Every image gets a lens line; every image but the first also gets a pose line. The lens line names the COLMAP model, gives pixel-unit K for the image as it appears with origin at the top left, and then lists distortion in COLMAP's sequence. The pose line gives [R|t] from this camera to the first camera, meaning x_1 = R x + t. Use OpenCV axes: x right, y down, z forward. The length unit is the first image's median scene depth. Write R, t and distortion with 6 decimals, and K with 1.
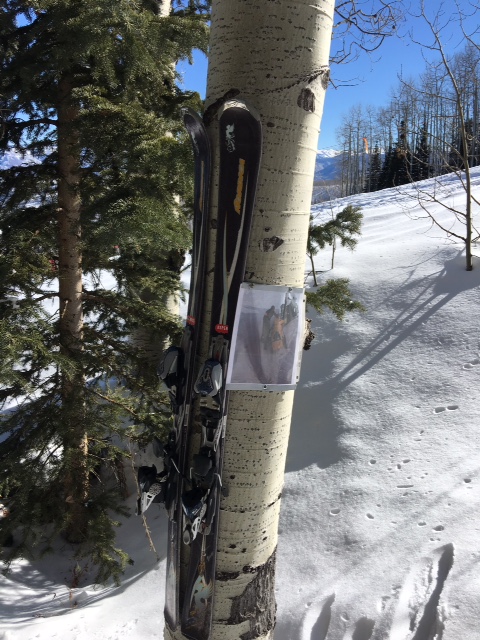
lens RADIAL K [[532.2, 0, 238.2], [0, 532.2, 326.8], [0, 0, 1]] dist [0.006946, -0.045128]
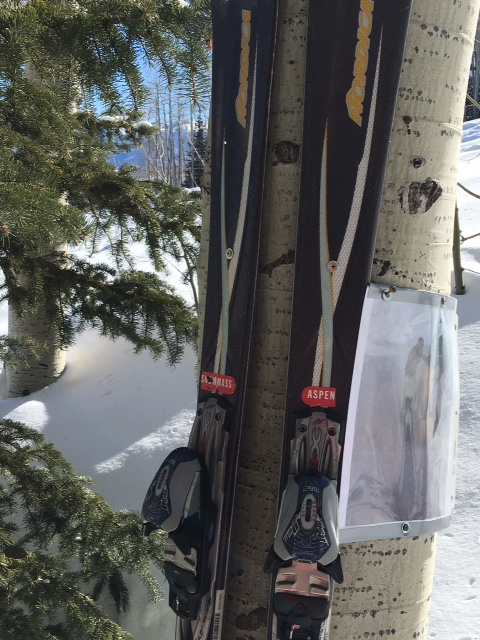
lens RADIAL K [[894.1, 0, 241.6], [0, 894.1, 317.5], [0, 0, 1]] dist [0.023414, 0.000000]
pose [[0.957653, -0.034687, 0.285827, -0.293360], [0.064761, 0.993229, -0.096445, 0.005612], [-0.280546, 0.110872, 0.953416, 0.344579]]
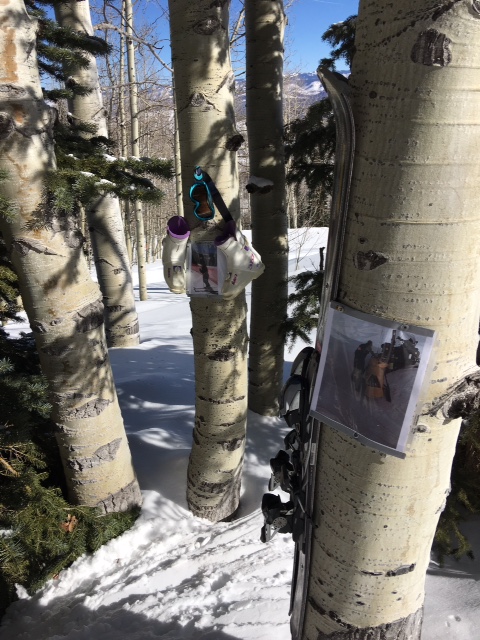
lens RADIAL K [[532.2, 0, 239.0], [0, 532.2, 320.8], [0, 0, 1]] dist [0.006946, -0.045128]
pose [[0.472852, 0.292615, -0.831136, 0.605395], [-0.170137, 0.955819, 0.239716, -0.219713], [0.864560, 0.028056, 0.501746, 0.476728]]
